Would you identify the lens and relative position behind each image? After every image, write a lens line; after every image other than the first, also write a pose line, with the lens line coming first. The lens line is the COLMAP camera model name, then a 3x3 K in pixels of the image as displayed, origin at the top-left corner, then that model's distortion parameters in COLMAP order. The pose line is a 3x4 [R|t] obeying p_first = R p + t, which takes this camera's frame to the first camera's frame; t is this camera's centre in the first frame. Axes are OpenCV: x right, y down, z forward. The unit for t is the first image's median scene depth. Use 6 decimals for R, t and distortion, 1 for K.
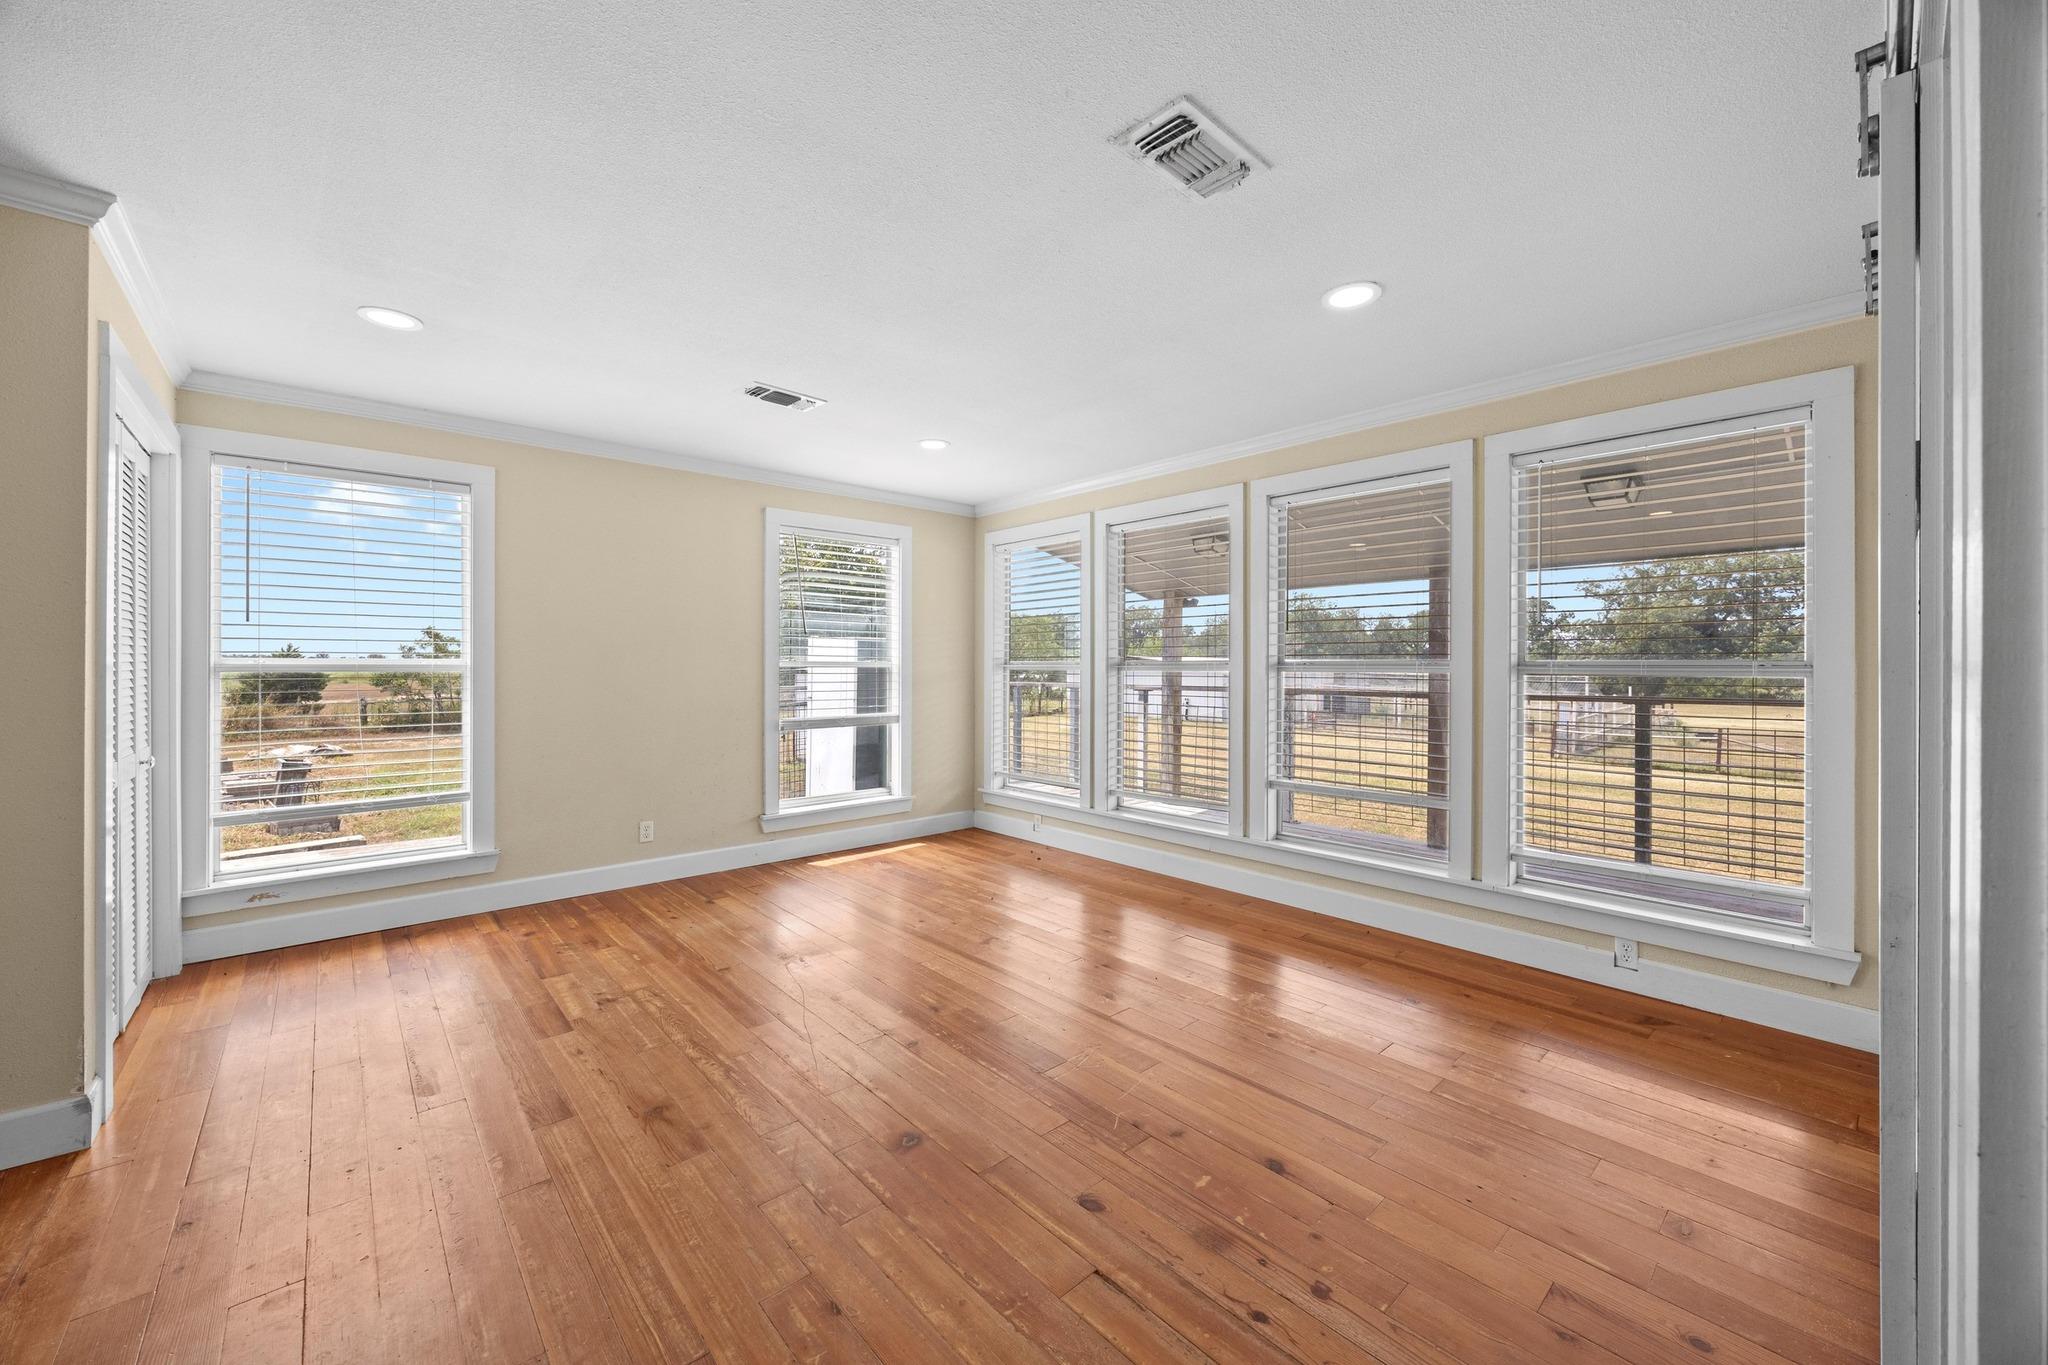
lens RADIAL K [[780.4, 0, 1019.9], [0, 780.4, 669.5], [0, 0, 1]] dist [-0.002746, 0.000262]
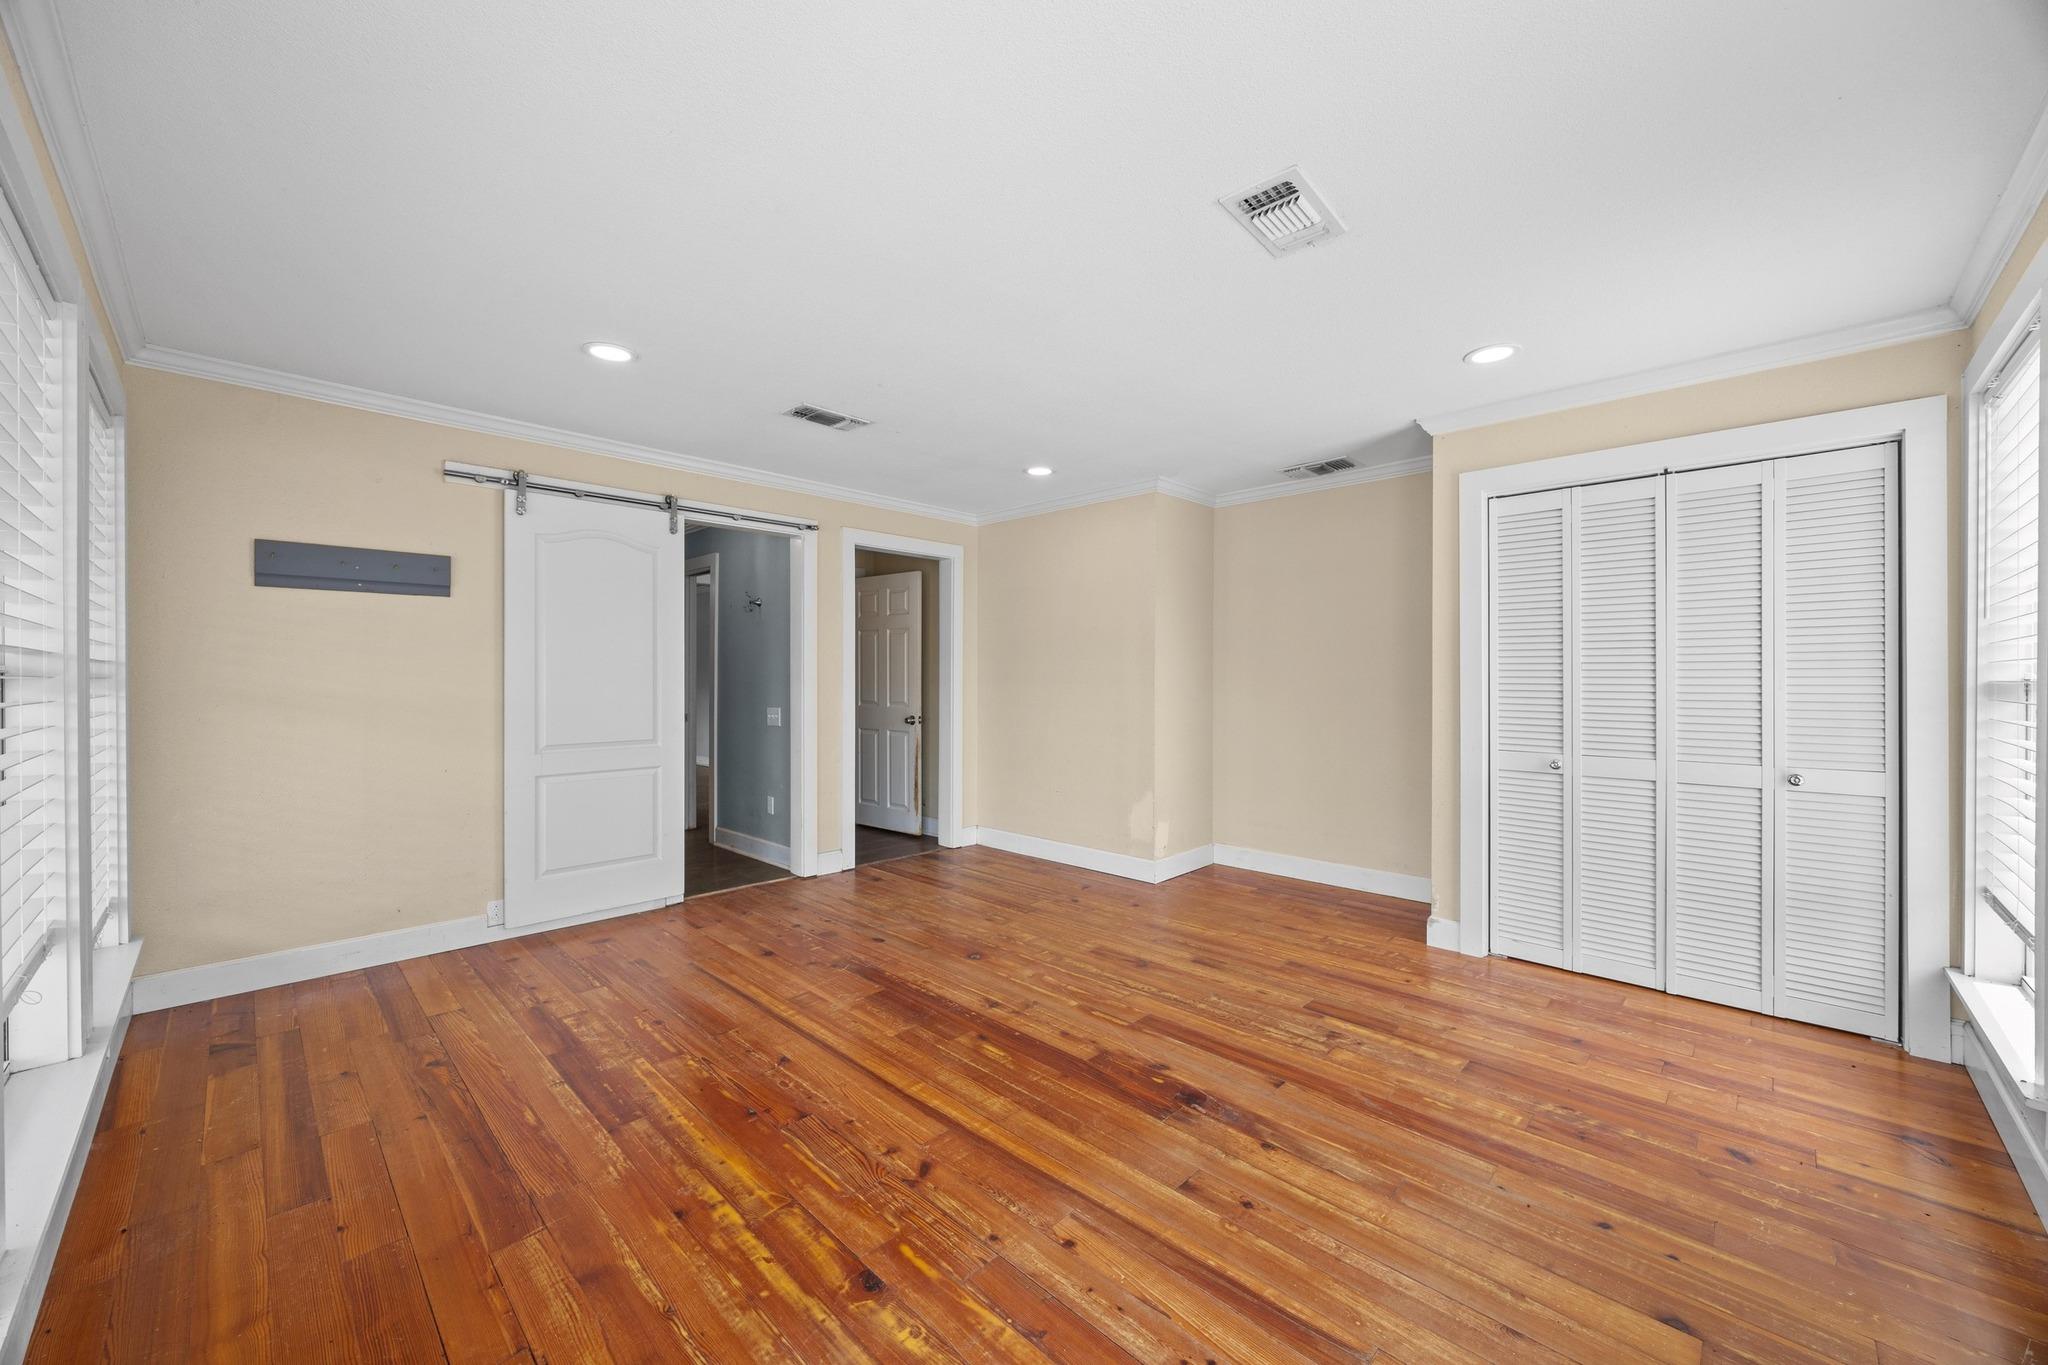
lens RADIAL K [[780.0, 0, 1026.9], [0, 780.0, 677.8], [0, 0, 1]] dist [0.000502, 0.000081]
pose [[-0.997444, -0.001319, -0.071444, -0.092094], [-0.001826, 0.999974, 0.007029, -0.011179], [0.071433, 0.007141, -0.997420, 1.882921]]
